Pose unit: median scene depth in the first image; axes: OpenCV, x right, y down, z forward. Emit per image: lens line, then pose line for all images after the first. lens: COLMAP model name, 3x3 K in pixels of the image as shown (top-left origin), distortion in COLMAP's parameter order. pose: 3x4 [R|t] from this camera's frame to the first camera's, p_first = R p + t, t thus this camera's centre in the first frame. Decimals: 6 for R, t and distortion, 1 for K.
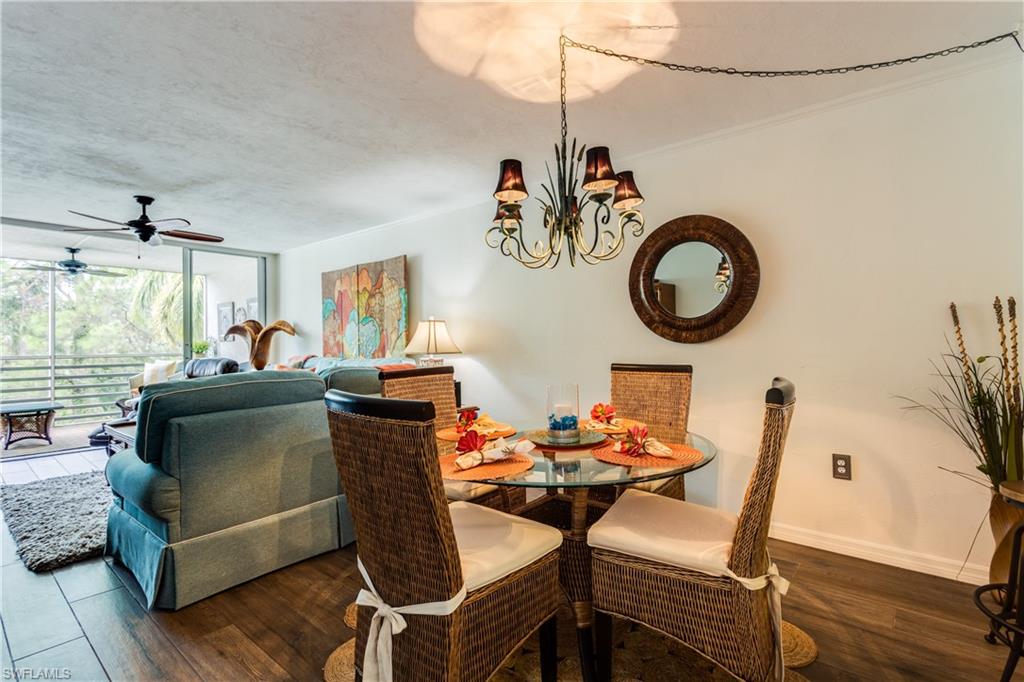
lens RADIAL K [[485.1, 0, 508.2], [0, 485.1, 337.1], [0, 0, 1]] dist [-0.002765, 0.003755]
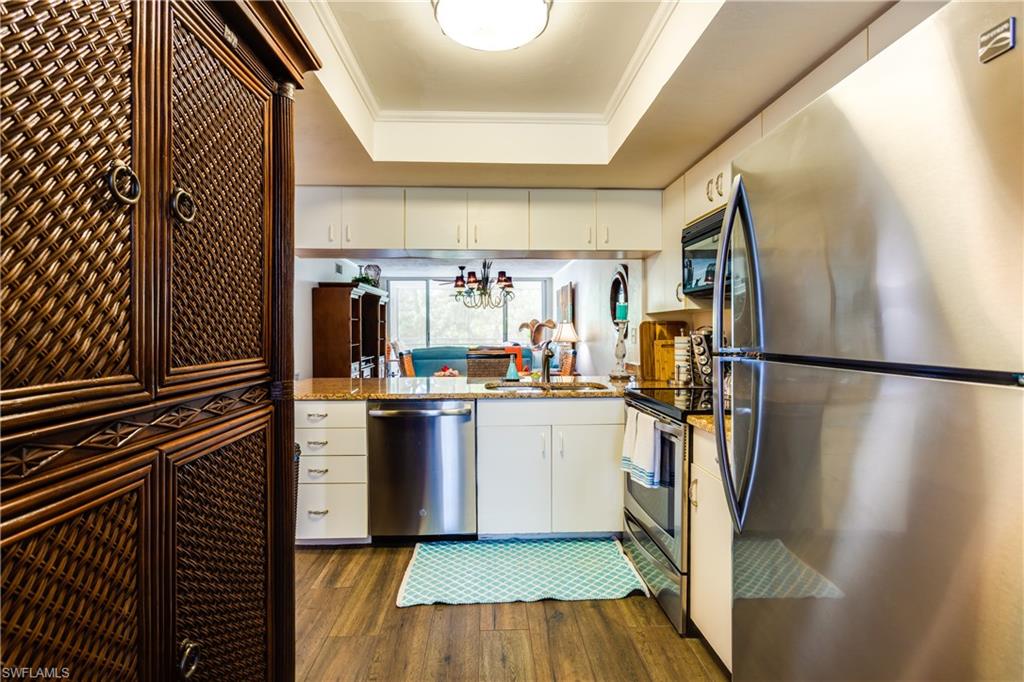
lens RADIAL K [[487.5, 0, 508.4], [0, 487.5, 333.5], [0, 0, 1]] dist [0.002432, 0.000259]
pose [[0.676140, 0.013170, -0.736656, 0.796968], [0.001464, 0.999814, 0.019218, -0.024044], [0.736772, -0.014073, 0.675995, -0.256425]]
